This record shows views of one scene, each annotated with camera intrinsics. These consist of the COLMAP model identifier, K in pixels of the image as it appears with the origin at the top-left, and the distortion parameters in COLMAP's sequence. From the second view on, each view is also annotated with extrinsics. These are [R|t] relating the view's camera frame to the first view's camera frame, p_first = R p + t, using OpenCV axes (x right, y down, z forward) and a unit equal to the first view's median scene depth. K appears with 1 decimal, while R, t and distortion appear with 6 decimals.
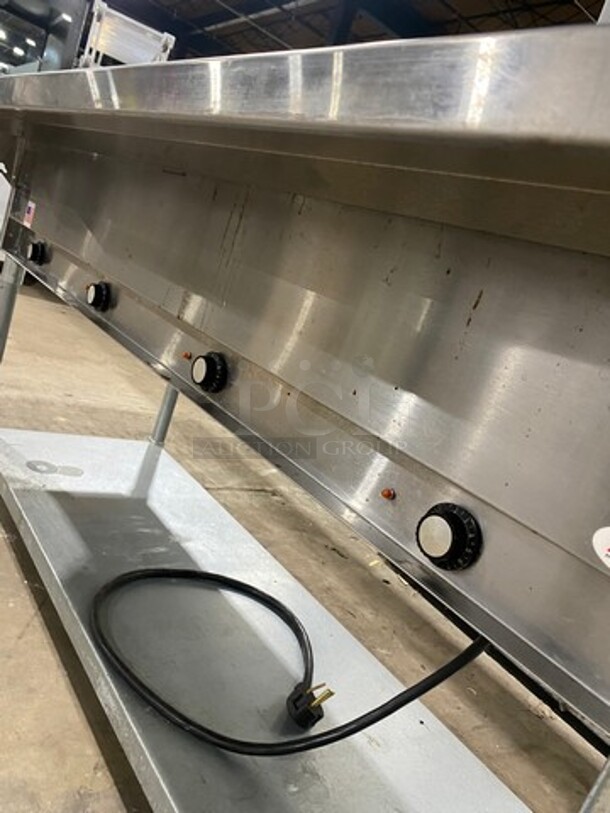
lens RADIAL K [[615.5, 0, 304.9], [0, 615.5, 406.7], [0, 0, 1]] dist [0.004458, 0.001464]
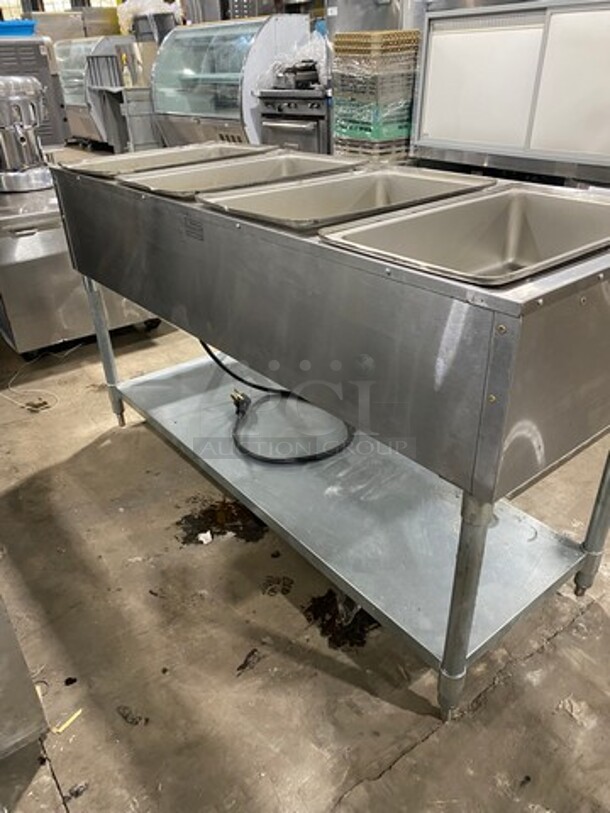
lens RADIAL K [[615.5, 0, 306.5], [0, 615.5, 406.8], [0, 0, 1]] dist [0.004458, 0.001464]
pose [[-0.948425, -0.263418, -0.176353, 0.103281], [-0.313593, 0.698282, 0.643476, -0.625681], [-0.046359, 0.665592, -0.744875, 1.657793]]
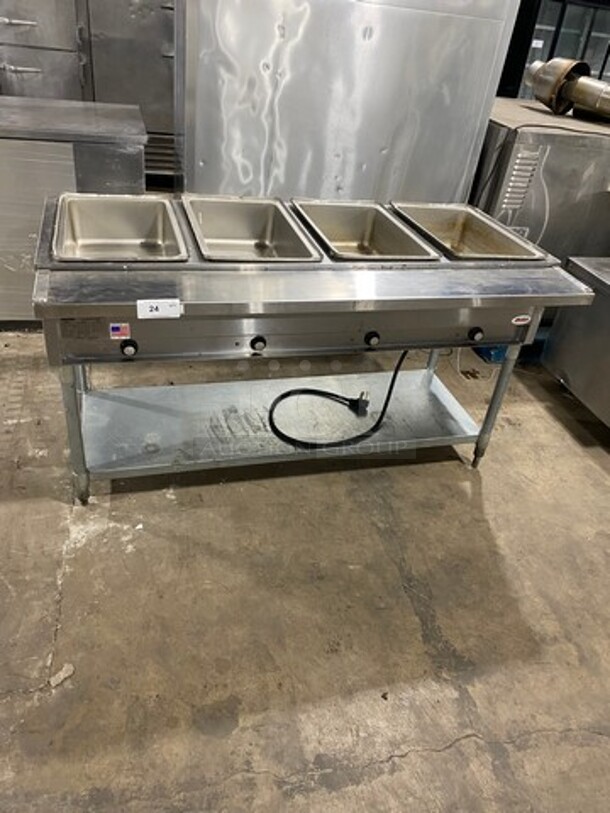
lens RADIAL K [[615.5, 0, 304.7], [0, 615.5, 404.9], [0, 0, 1]] dist [0.004458, 0.001464]
pose [[0.392472, -0.728958, 0.560880, -1.030240], [0.229401, 0.668117, 0.707810, -0.939661], [-0.890697, -0.149129, 0.429441, 0.037054]]
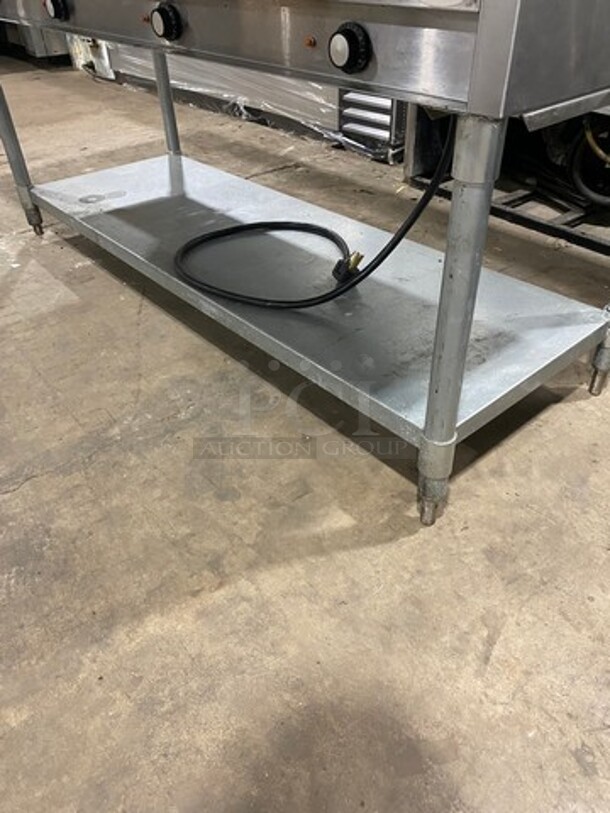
lens RADIAL K [[615.5, 0, 316.4], [0, 615.5, 393.9], [0, 0, 1]] dist [0.004458, 0.001464]
pose [[0.934604, -0.316925, -0.161475, 0.044301], [0.355536, 0.845768, 0.397833, 0.093350], [0.010487, -0.429226, 0.903136, -0.211099]]
